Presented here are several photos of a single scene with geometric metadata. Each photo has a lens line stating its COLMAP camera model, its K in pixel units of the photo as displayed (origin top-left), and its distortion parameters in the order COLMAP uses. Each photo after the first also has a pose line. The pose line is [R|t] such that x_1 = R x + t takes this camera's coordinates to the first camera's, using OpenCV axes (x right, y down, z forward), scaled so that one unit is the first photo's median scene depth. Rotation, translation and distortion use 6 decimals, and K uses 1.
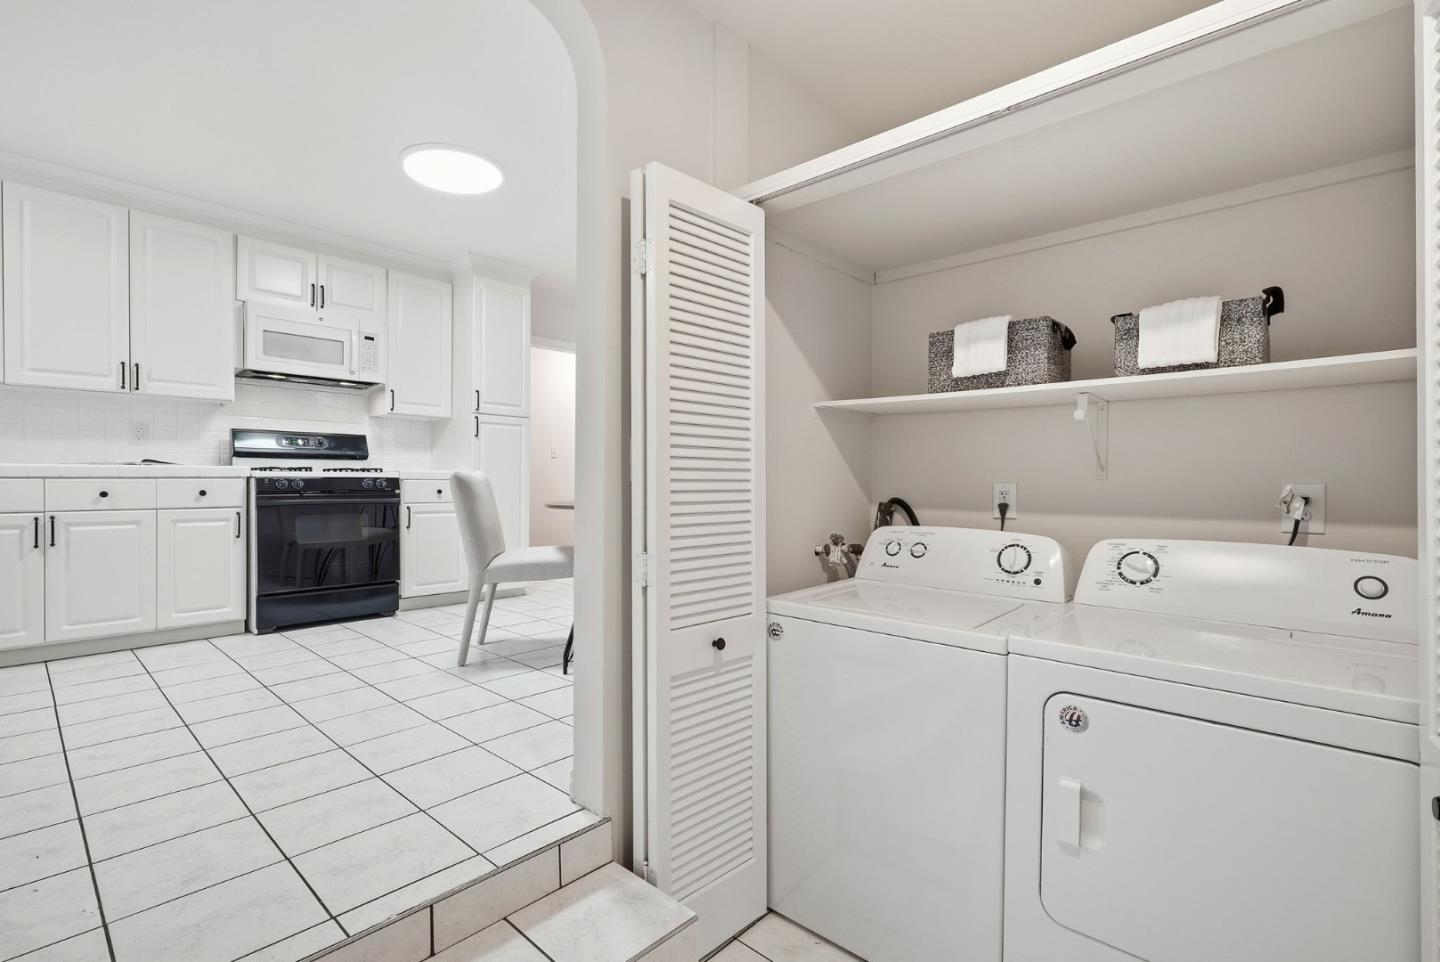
lens RADIAL K [[640.9, 0, 720.0], [0, 640.9, 481.0], [0, 0, 1]] dist [-0.028921, -0.000133]
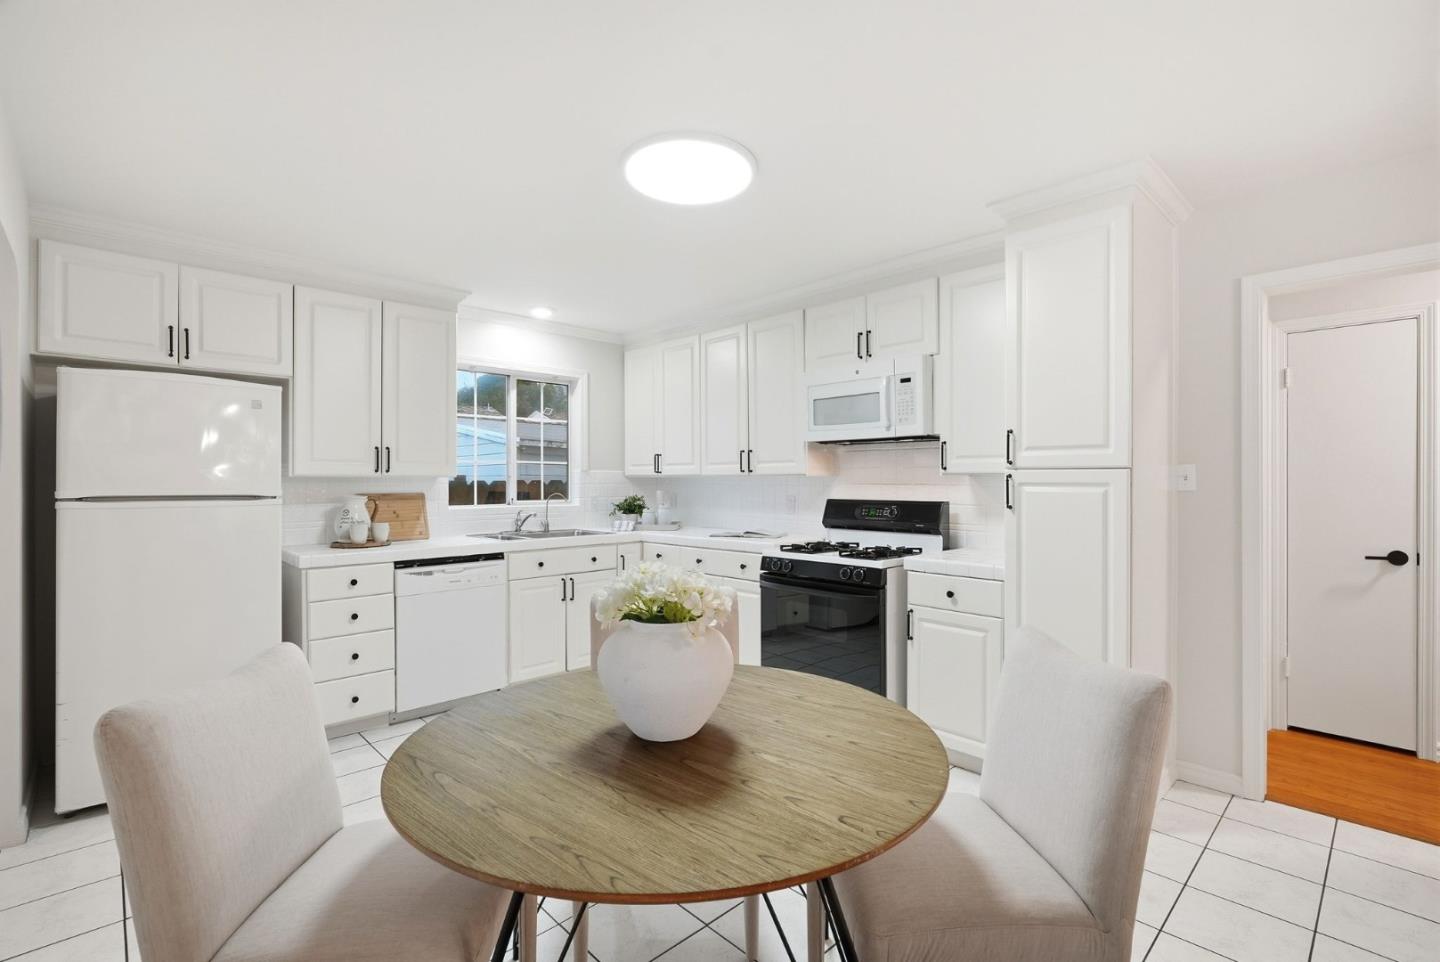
lens RADIAL K [[640.9, 0, 720.0], [0, 640.9, 481.0], [0, 0, 1]] dist [-0.028921, -0.000133]
pose [[-0.085003, -0.007092, -0.996355, 0.290177], [-0.005736, 0.999962, -0.006629, -0.116199], [0.996364, 0.005152, -0.085040, 1.017355]]
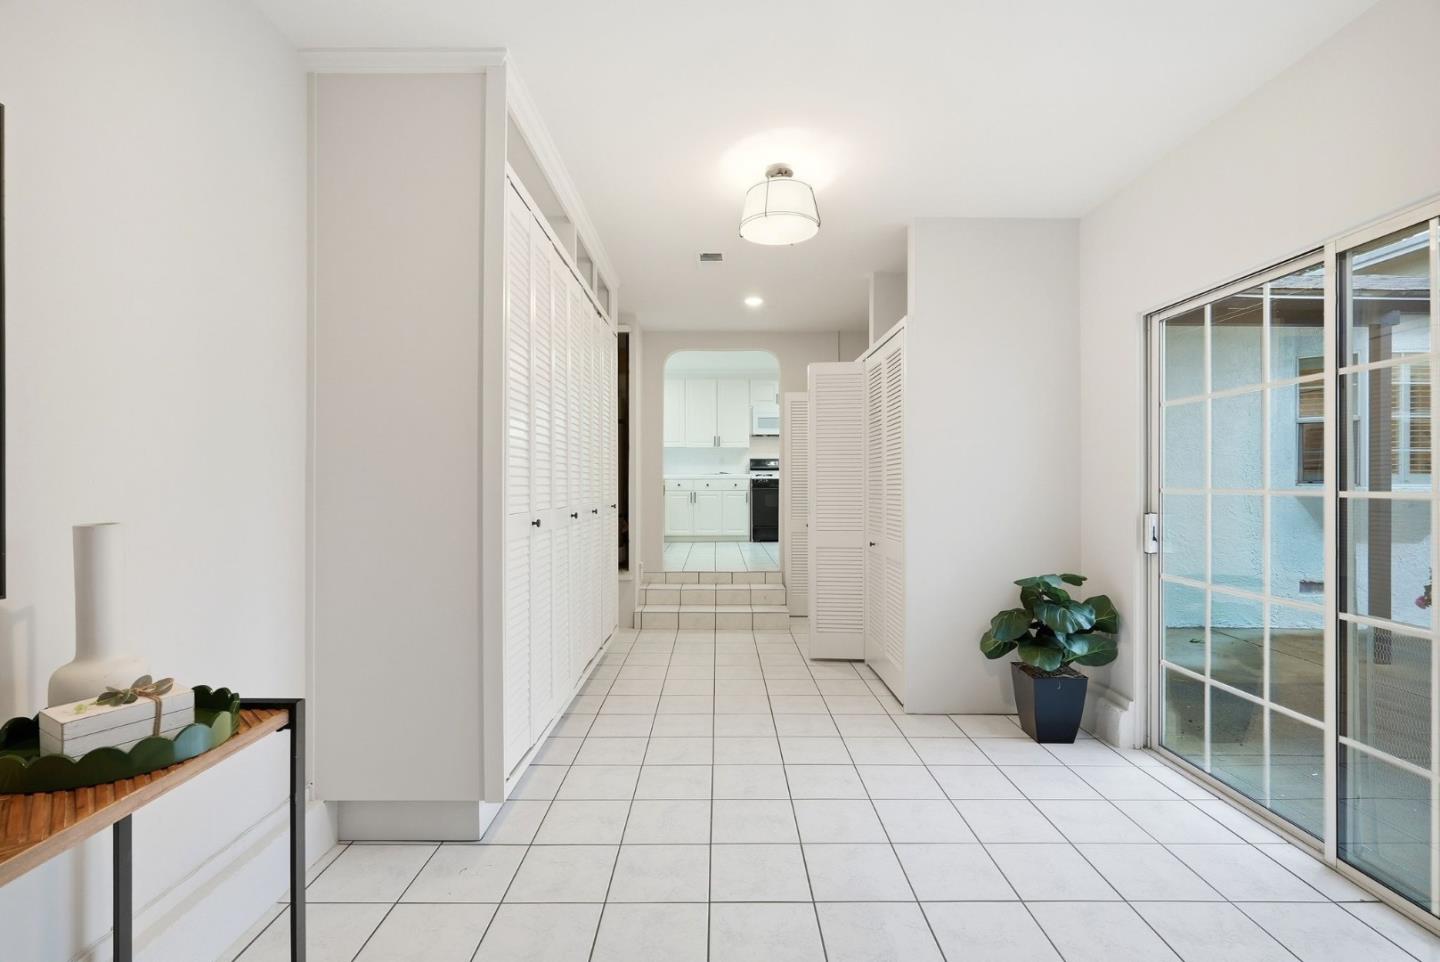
lens RADIAL K [[640.9, 0, 720.0], [0, 640.9, 481.0], [0, 0, 1]] dist [-0.028921, -0.000133]
pose [[0.664410, 0.000959, -0.747368, 1.088882], [-0.005345, 0.999980, -0.003468, 0.011479], [0.747349, 0.006299, 0.664402, -0.795923]]
